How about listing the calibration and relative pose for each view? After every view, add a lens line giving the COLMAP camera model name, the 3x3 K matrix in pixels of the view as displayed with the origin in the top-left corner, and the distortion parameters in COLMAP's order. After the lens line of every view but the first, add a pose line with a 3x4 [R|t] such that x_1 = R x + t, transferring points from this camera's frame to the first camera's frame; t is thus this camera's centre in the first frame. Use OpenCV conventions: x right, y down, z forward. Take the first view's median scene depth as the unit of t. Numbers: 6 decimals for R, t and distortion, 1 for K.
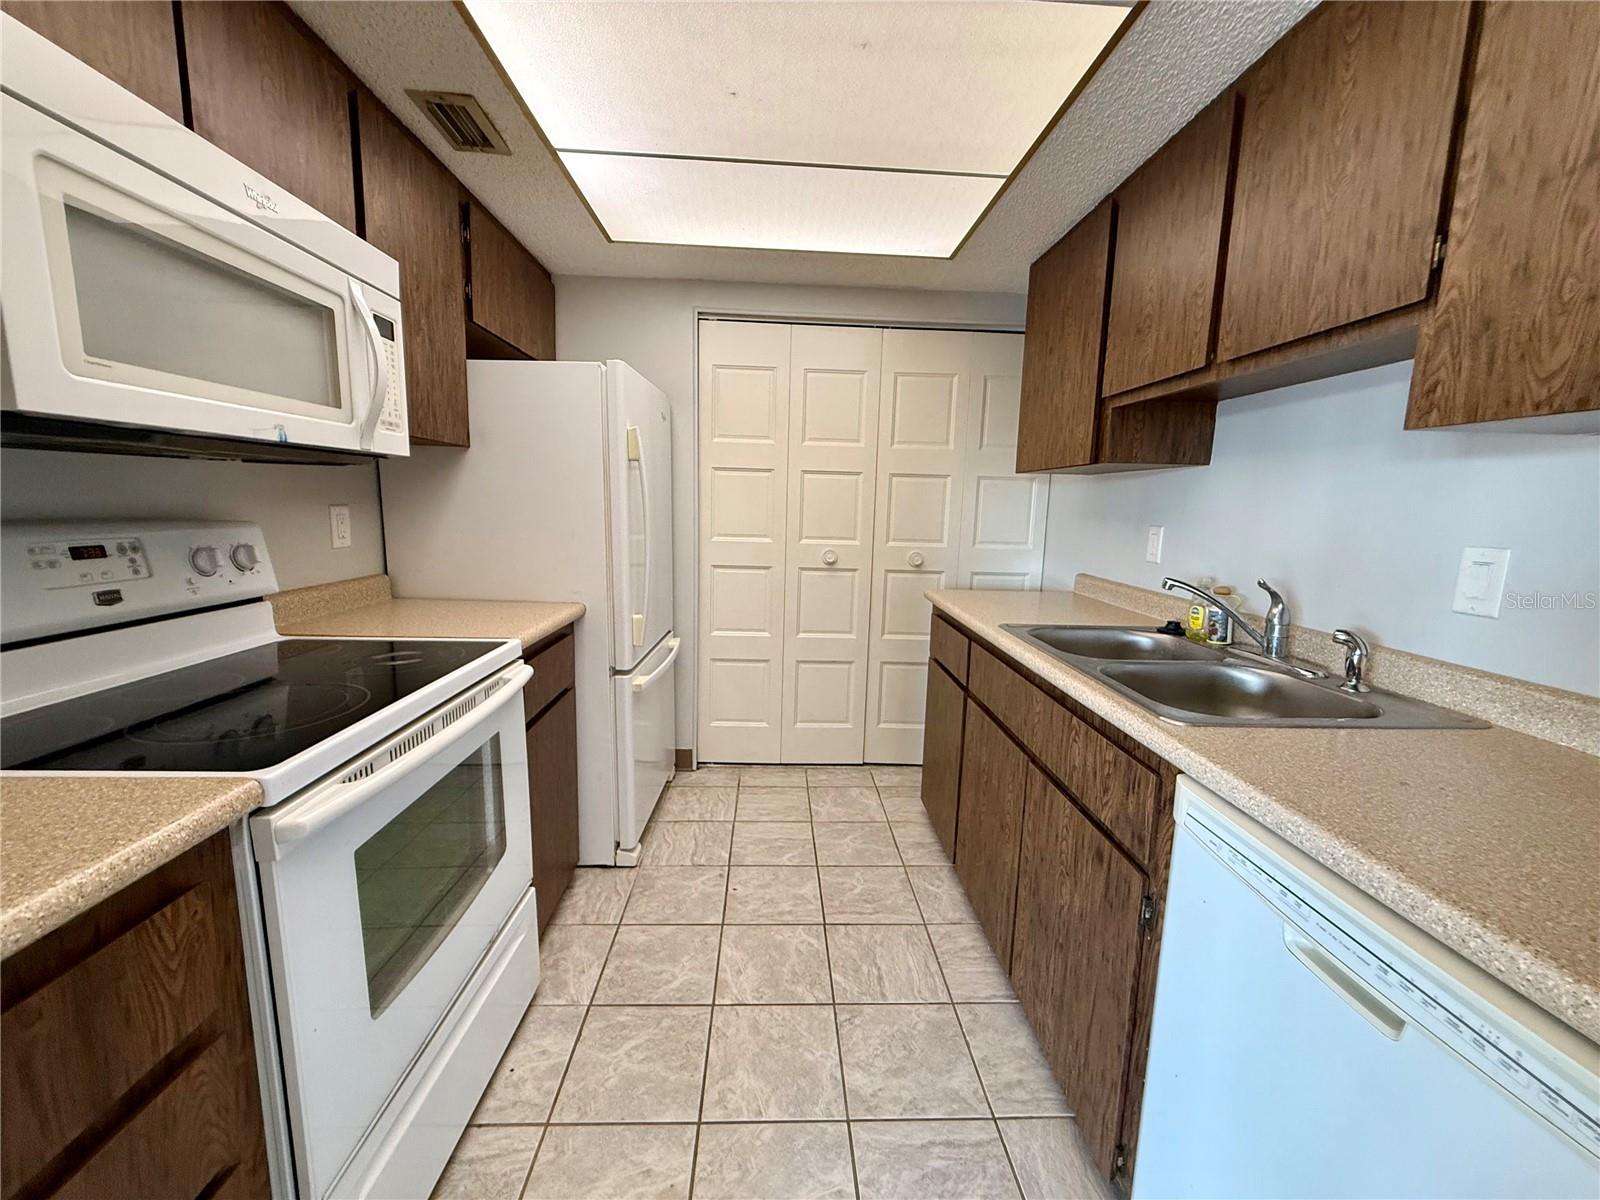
lens RADIAL K [[634.7, 0, 797.3], [0, 634.7, 598.8], [0, 0, 1]] dist [0.001219, -0.000151]
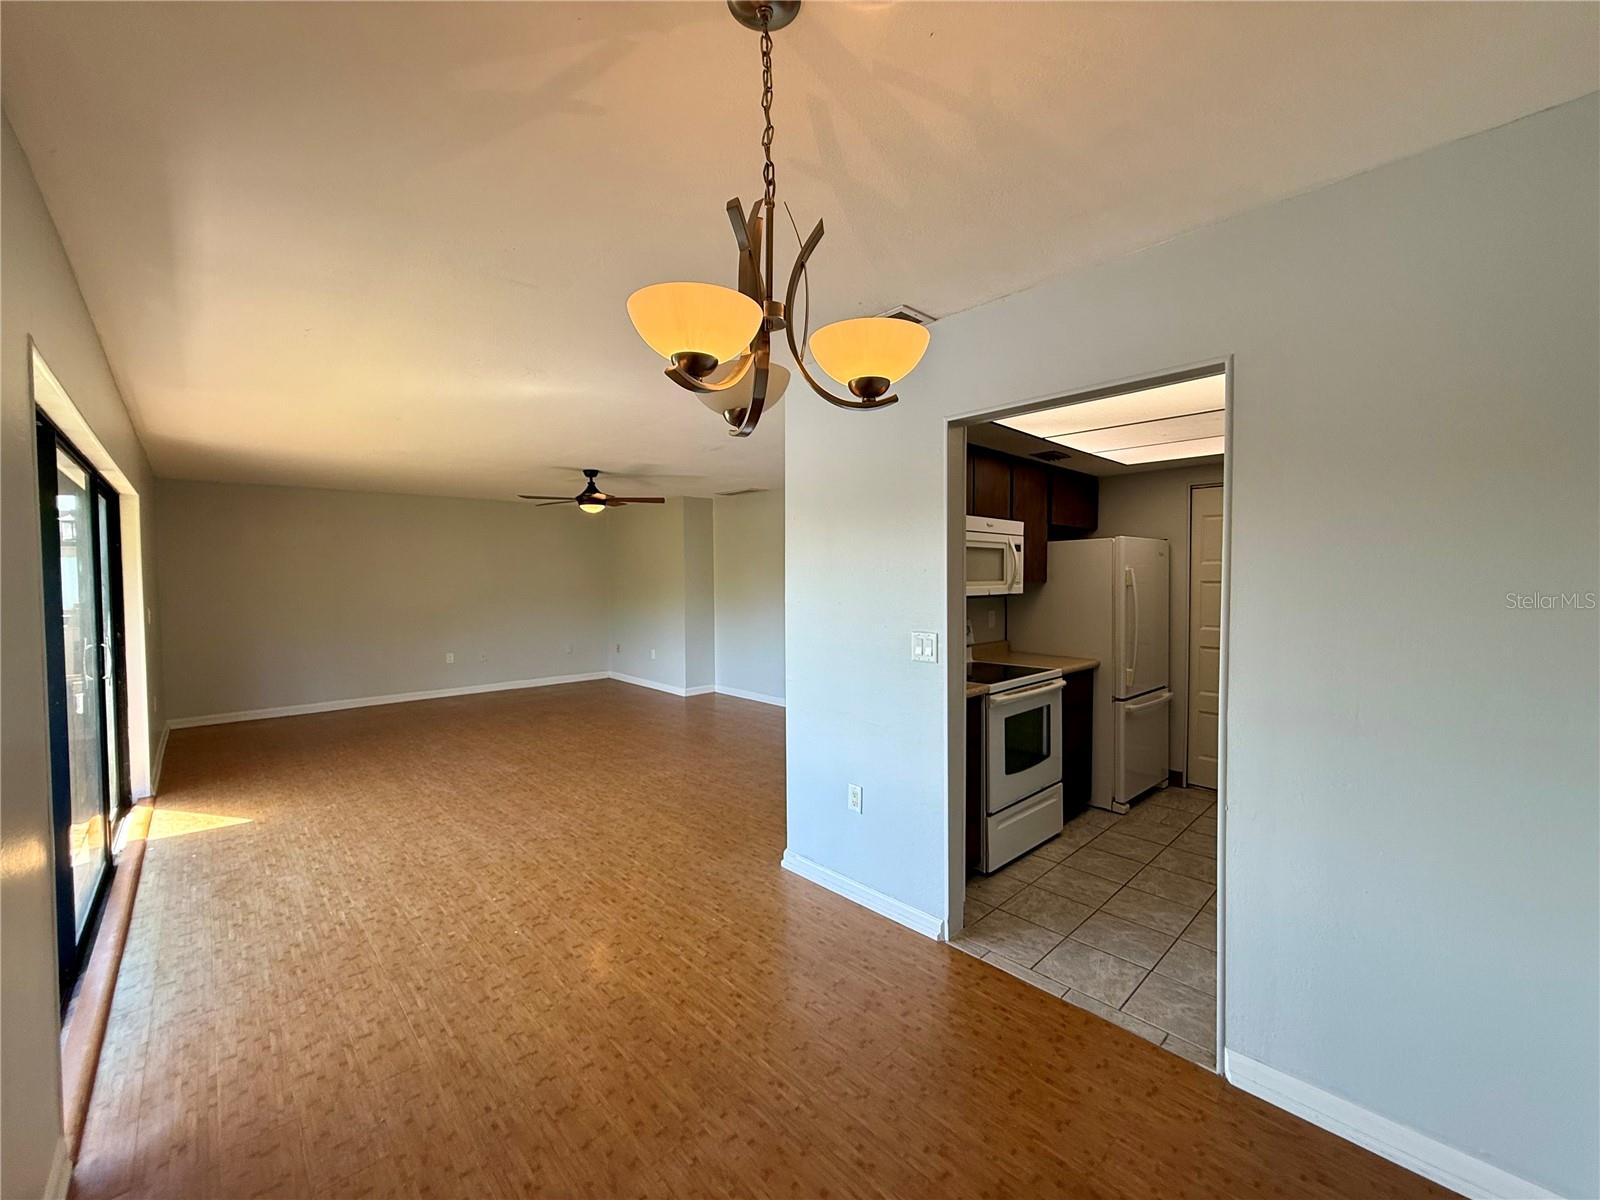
lens RADIAL K [[634.7, 0, 797.3], [0, 634.7, 598.8], [0, 0, 1]] dist [0.001219, -0.000151]
pose [[0.660488, -0.004730, -0.750822, 0.614497], [-0.092348, 0.991876, -0.087486, 0.090917], [0.745136, 0.127121, 0.654685, -1.169617]]
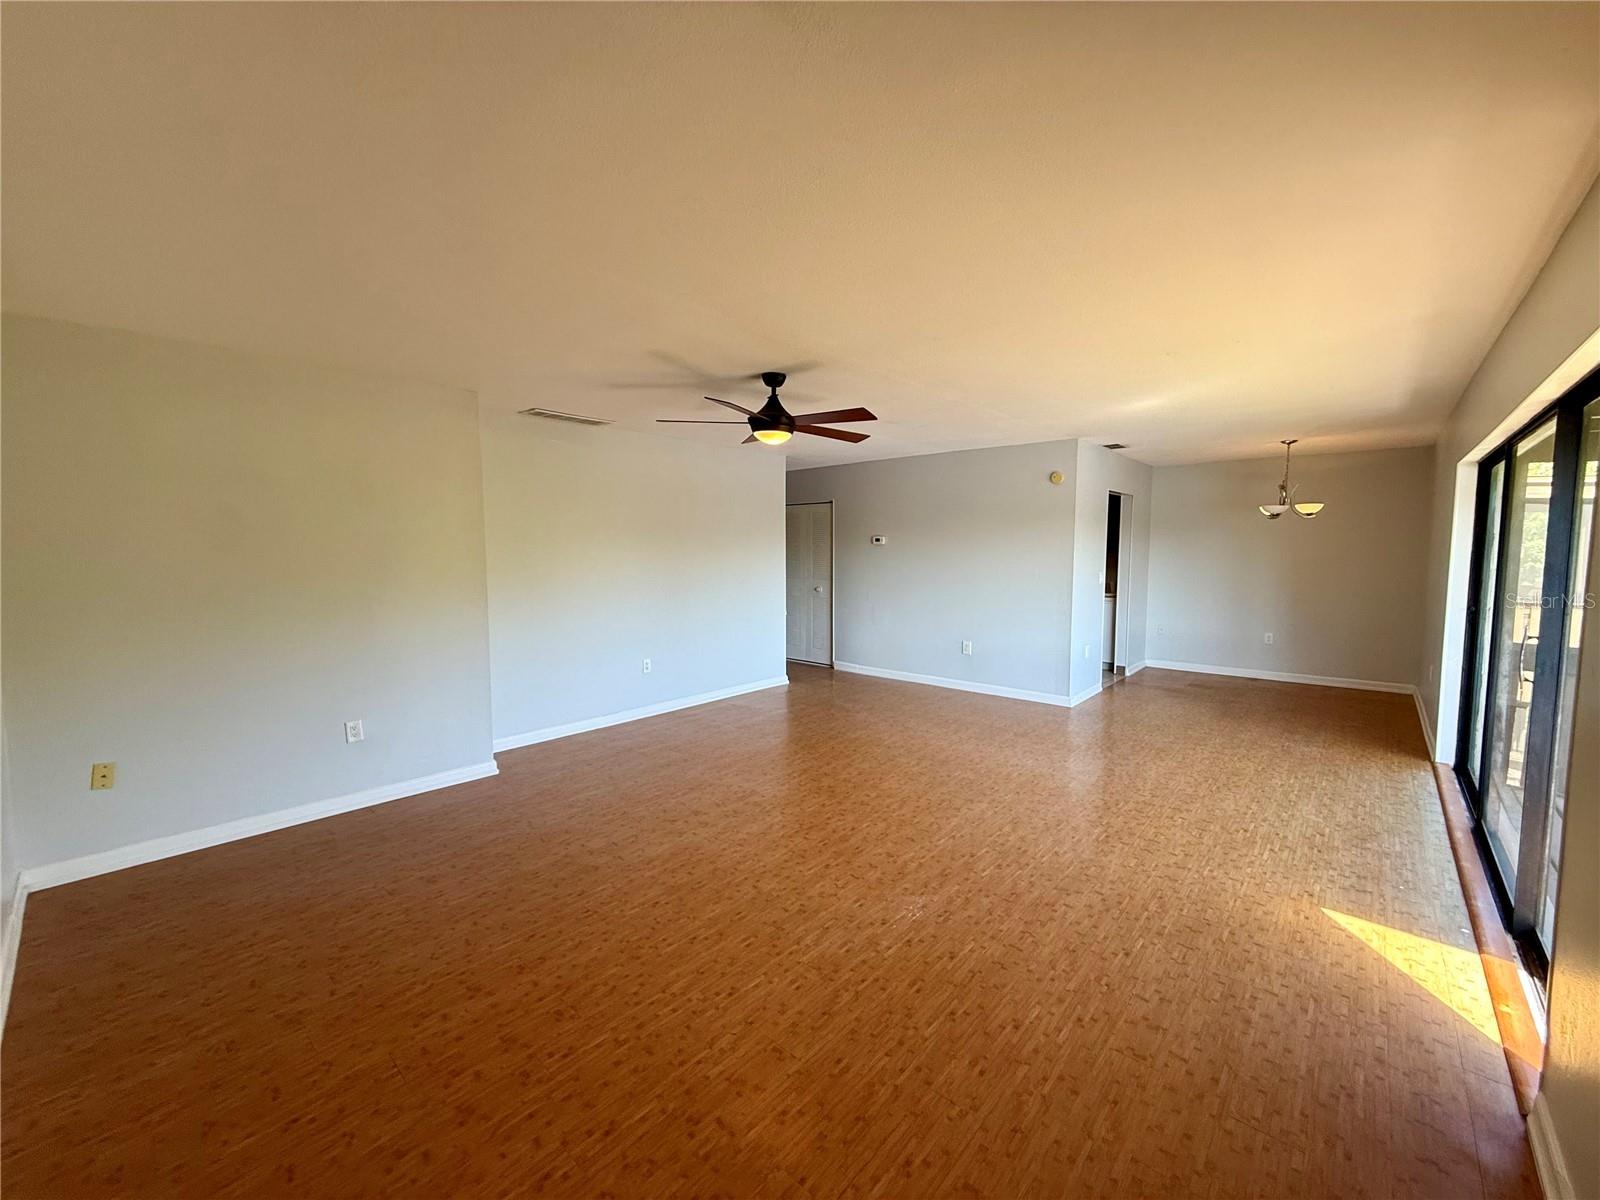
lens RADIAL K [[634.3, 0, 796.3], [0, 634.3, 604.8], [0, 0, 1]] dist [-0.002021, -0.000196]
pose [[0.695651, -0.093988, 0.712205, -4.352502], [0.133139, 0.991097, 0.000748, -0.035076], [-0.705934, 0.094302, 0.701971, -1.284289]]
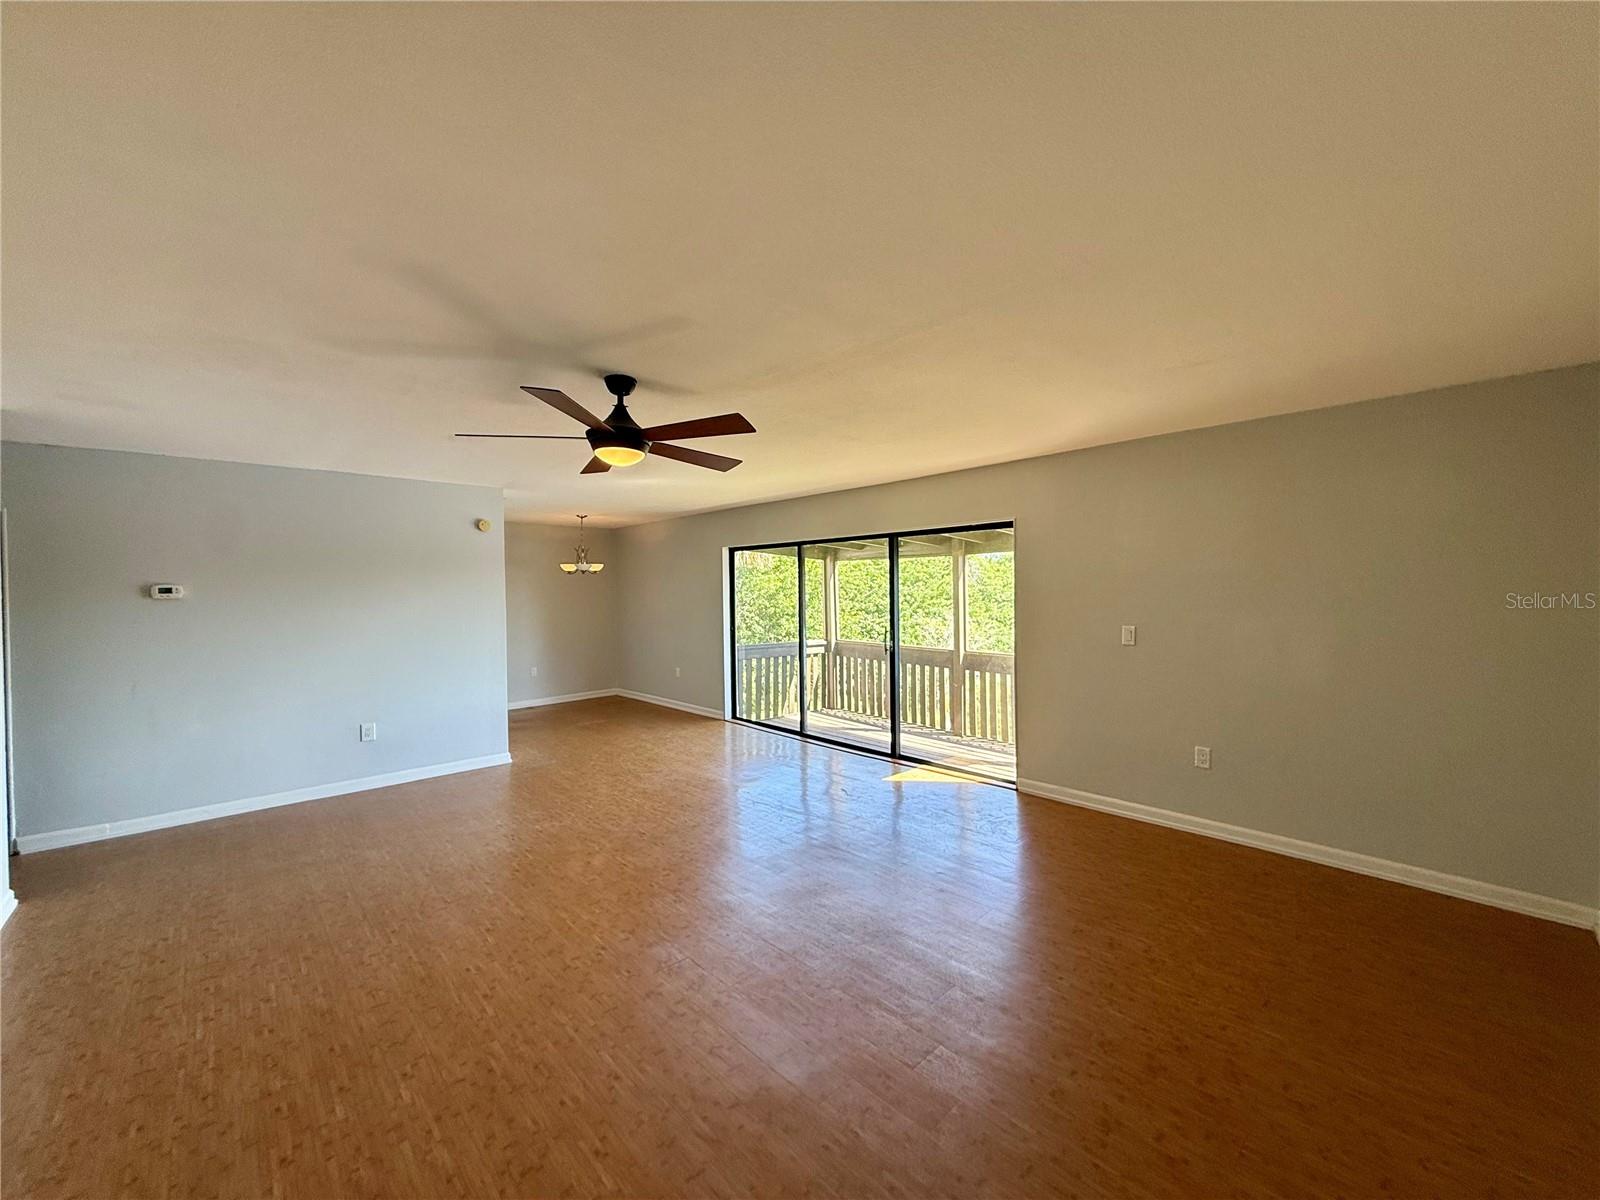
lens RADIAL K [[634.7, 0, 797.3], [0, 634.7, 598.8], [0, 0, 1]] dist [0.001219, -0.000151]
pose [[-0.662374, -0.027468, 0.748670, -4.394226], [0.110562, 0.984801, 0.133949, -0.418207], [-0.740970, 0.171499, -0.649270, 1.065783]]
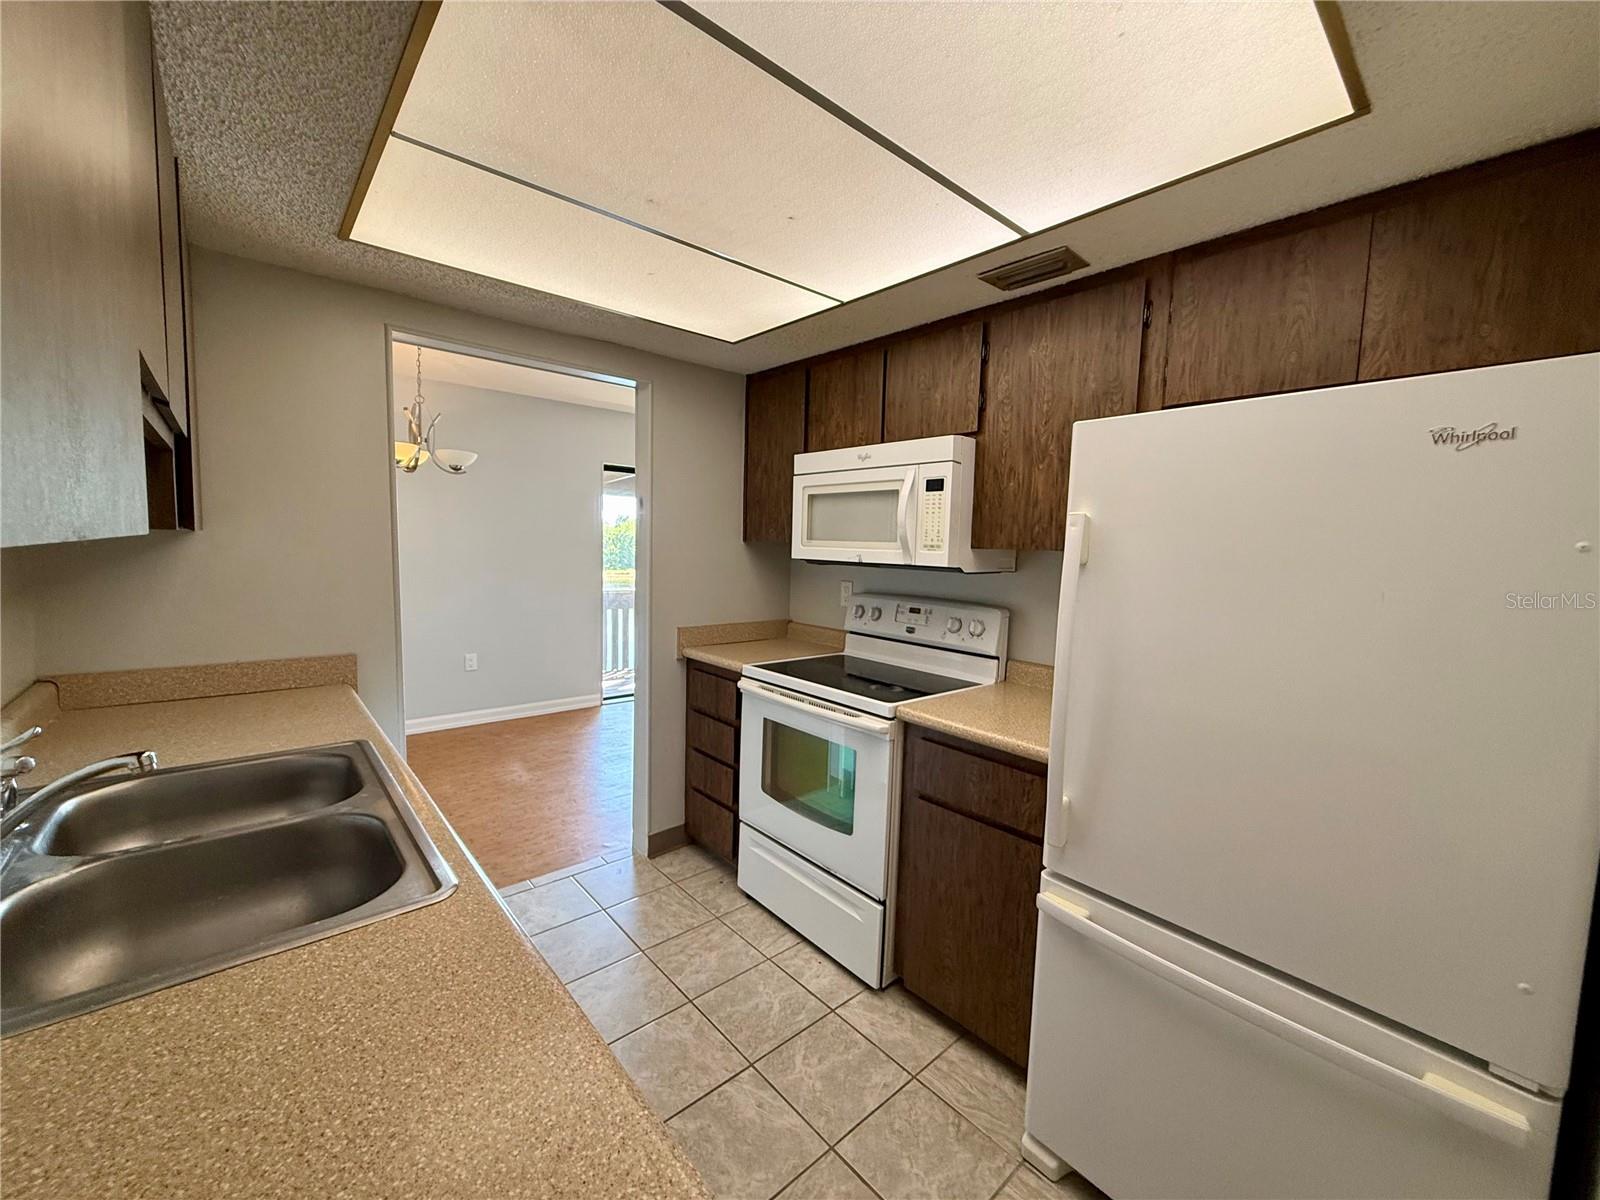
lens RADIAL K [[634.7, 0, 797.3], [0, 634.7, 598.8], [0, 0, 1]] dist [0.001219, -0.000151]
pose [[-0.775814, 0.007987, -0.630911, 0.458020], [-0.140269, 0.972715, 0.184799, -0.317161], [0.615172, 0.231867, -0.753526, 1.610699]]
